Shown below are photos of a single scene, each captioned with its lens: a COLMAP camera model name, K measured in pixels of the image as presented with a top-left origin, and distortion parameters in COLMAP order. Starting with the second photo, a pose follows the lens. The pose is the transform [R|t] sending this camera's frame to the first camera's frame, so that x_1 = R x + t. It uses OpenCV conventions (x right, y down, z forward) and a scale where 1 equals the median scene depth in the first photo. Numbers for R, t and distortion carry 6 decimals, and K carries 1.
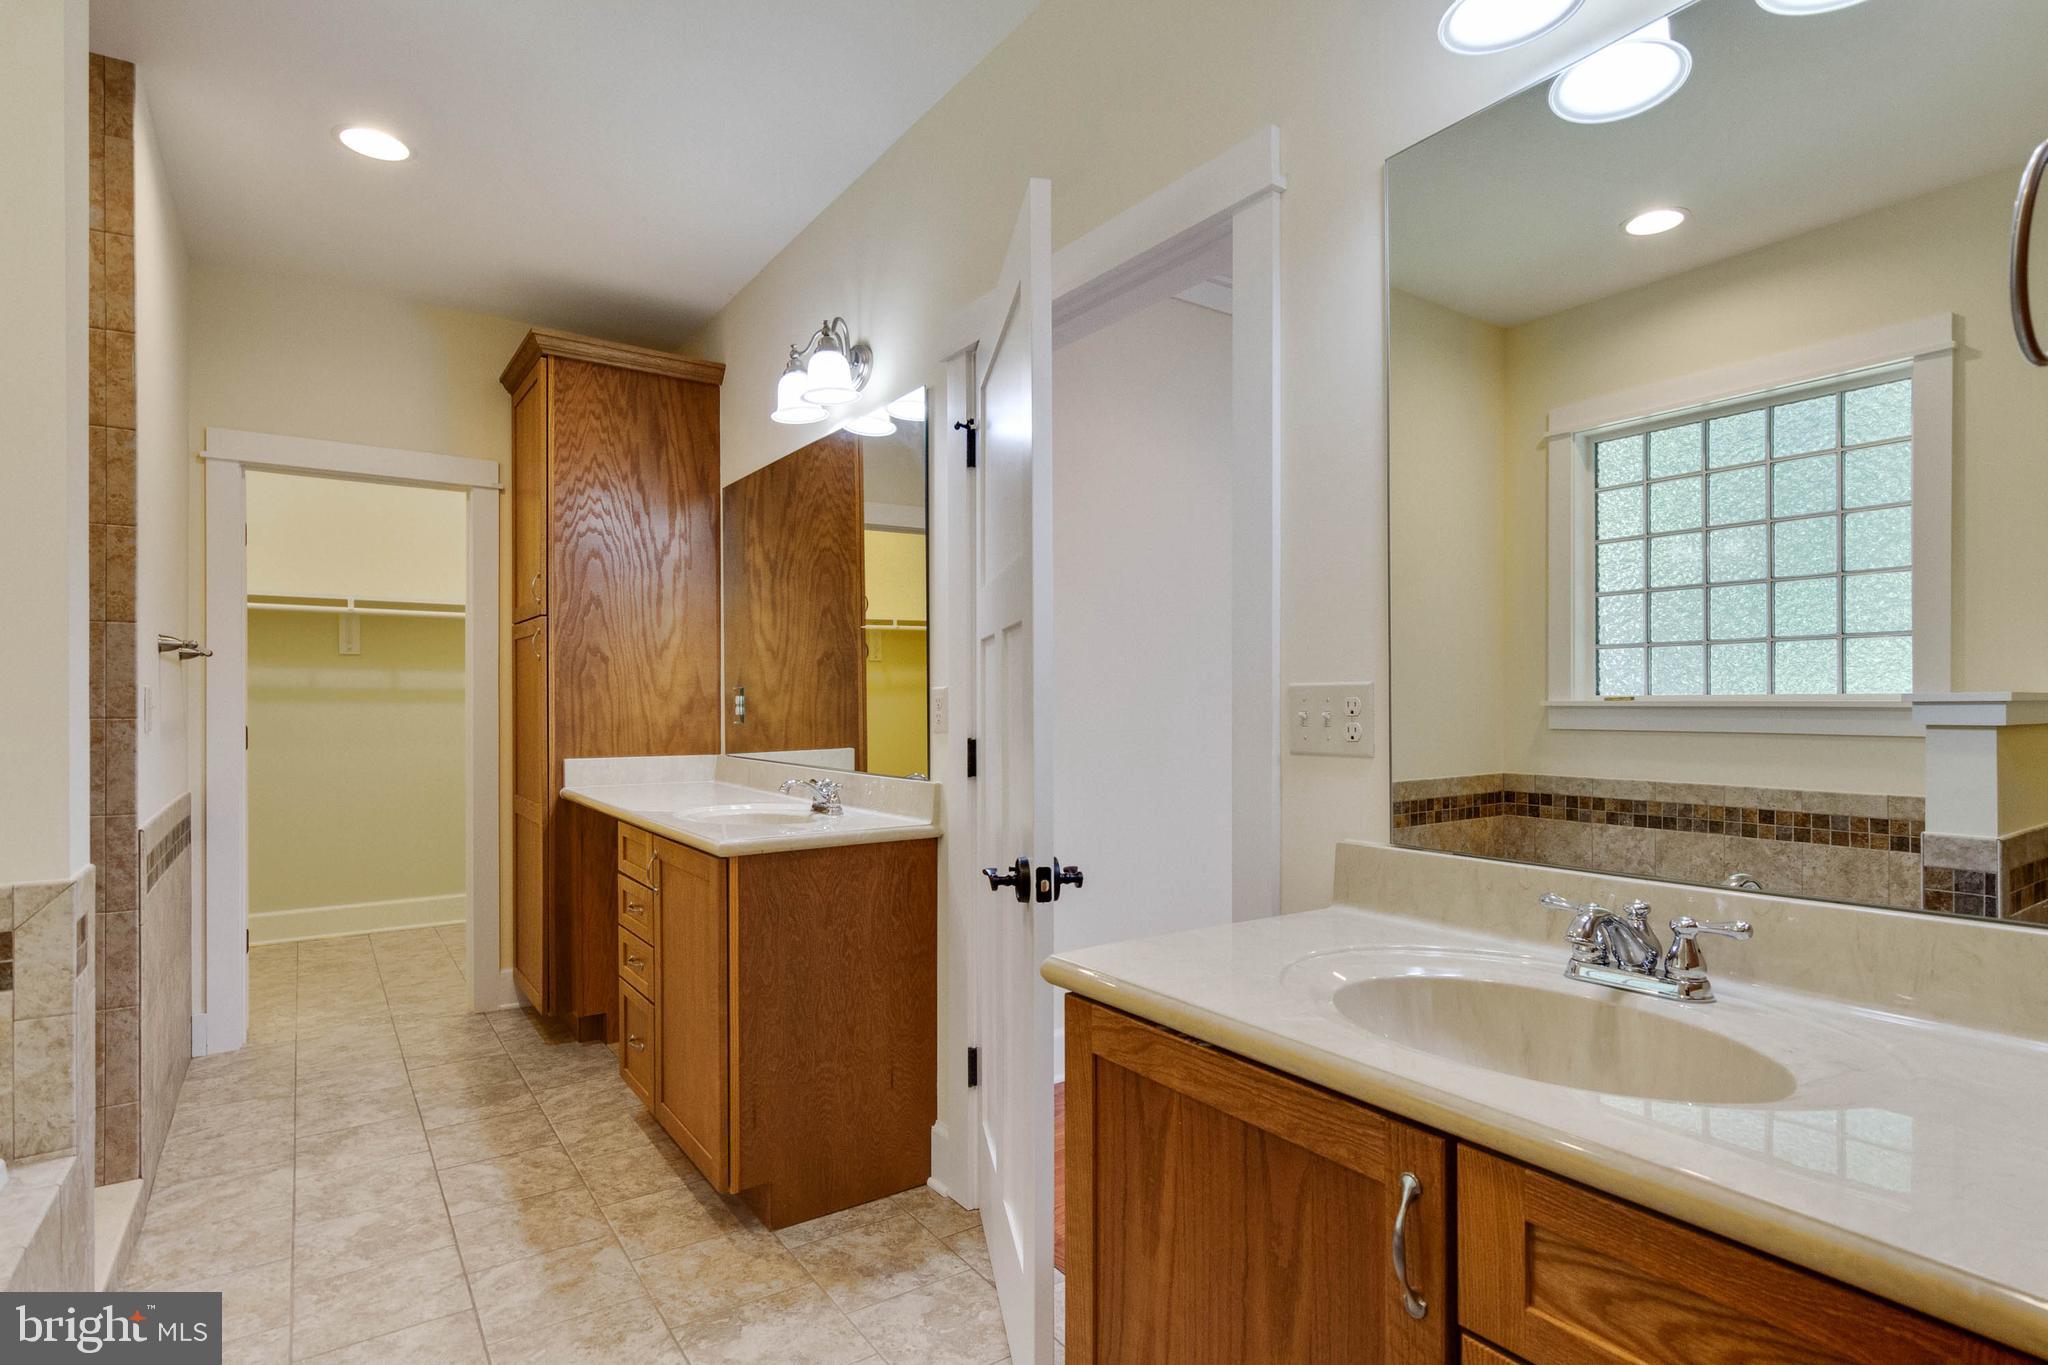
lens RADIAL K [[1038.8, 0, 1024.9], [0, 1038.8, 689.9], [0, 0, 1]] dist [0.002068, 0.000899]
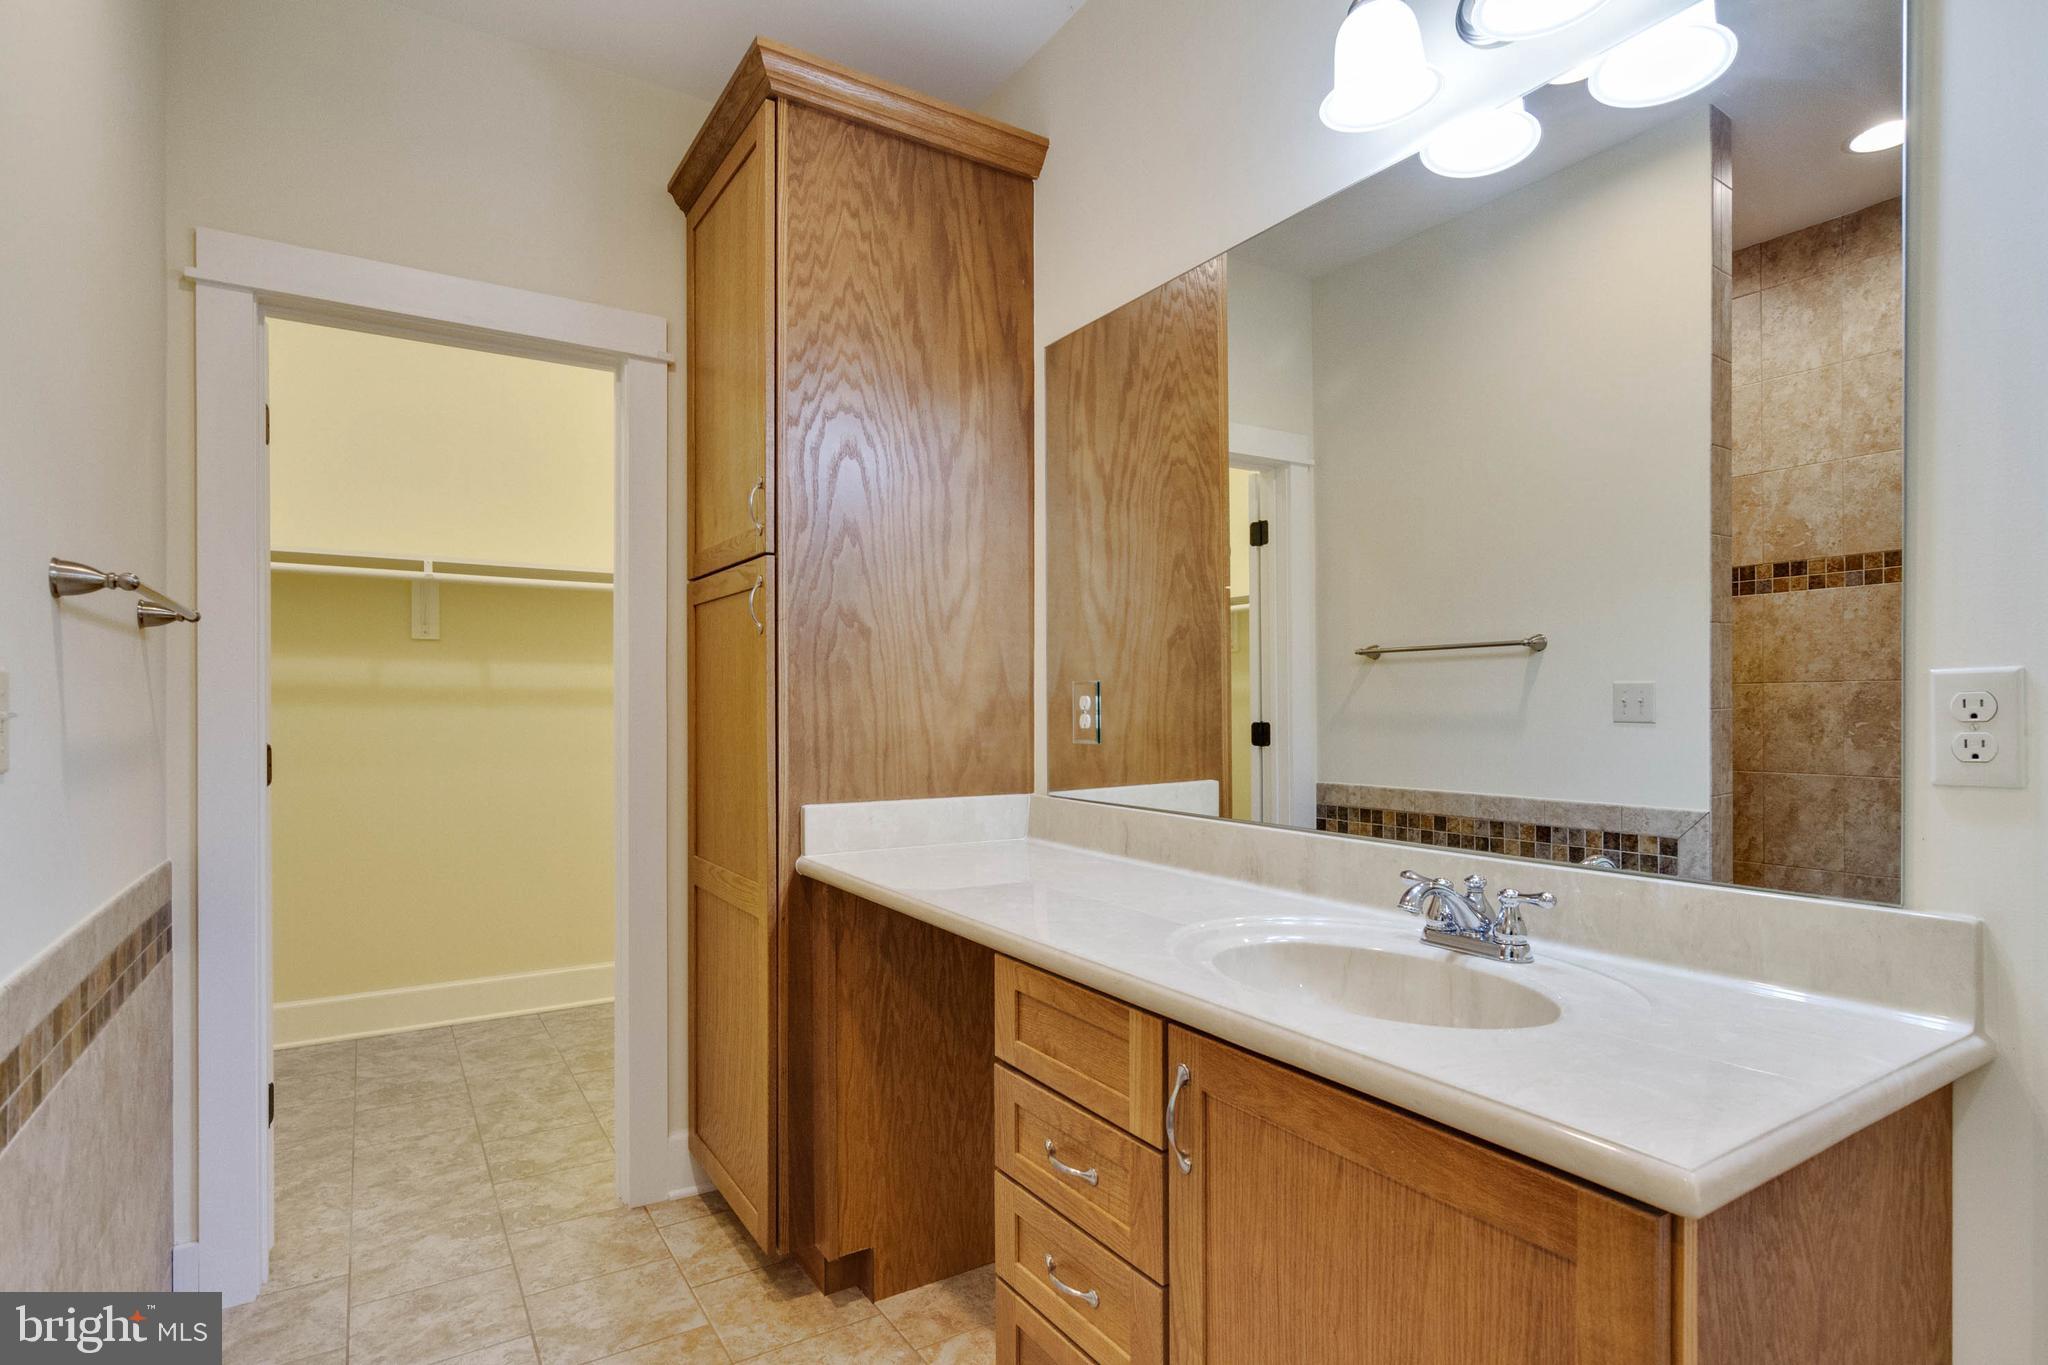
lens RADIAL K [[1038.8, 0, 1022.9], [0, 1038.8, 698.3], [0, 0, 1]] dist [0.002068, 0.000899]
pose [[0.999054, 0.000815, -0.043483, -0.279954], [-0.000684, 0.999995, 0.003041, 0.005220], [0.043485, -0.003009, 0.999050, 0.407889]]
